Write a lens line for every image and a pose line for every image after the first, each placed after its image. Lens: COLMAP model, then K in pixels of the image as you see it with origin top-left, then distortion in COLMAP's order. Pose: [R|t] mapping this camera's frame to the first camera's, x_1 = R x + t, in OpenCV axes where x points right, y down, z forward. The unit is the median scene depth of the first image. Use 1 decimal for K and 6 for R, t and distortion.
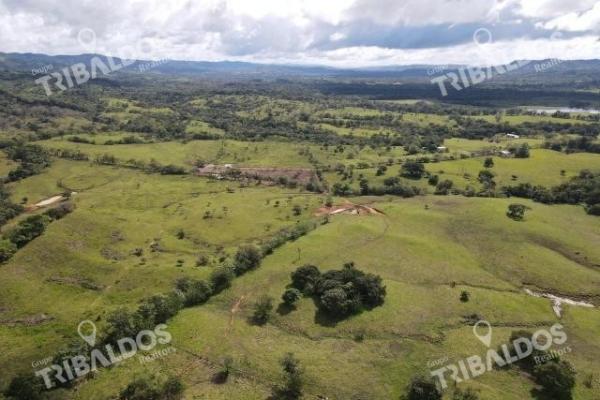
lens RADIAL K [[425.9, 0, 300.0], [0, 425.9, 200.0], [0, 0, 1]] dist [0.009847, 0.010393]
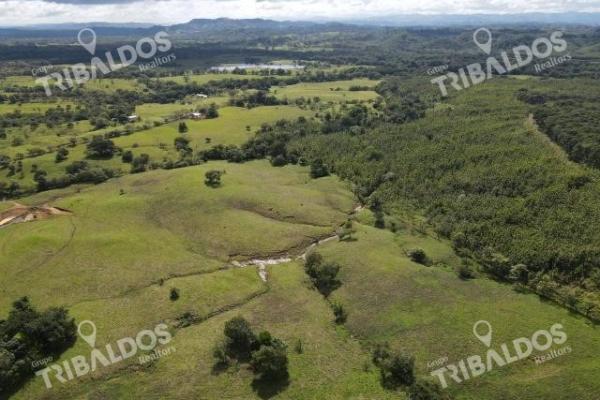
lens RADIAL K [[425.9, 0, 300.0], [0, 425.9, 200.0], [0, 0, 1]] dist [0.009847, 0.010393]
pose [[0.784392, -0.238357, 0.572639, 0.153005], [0.188444, 0.971154, 0.146109, -0.050269], [-0.590947, -0.006696, 0.806683, 0.158189]]
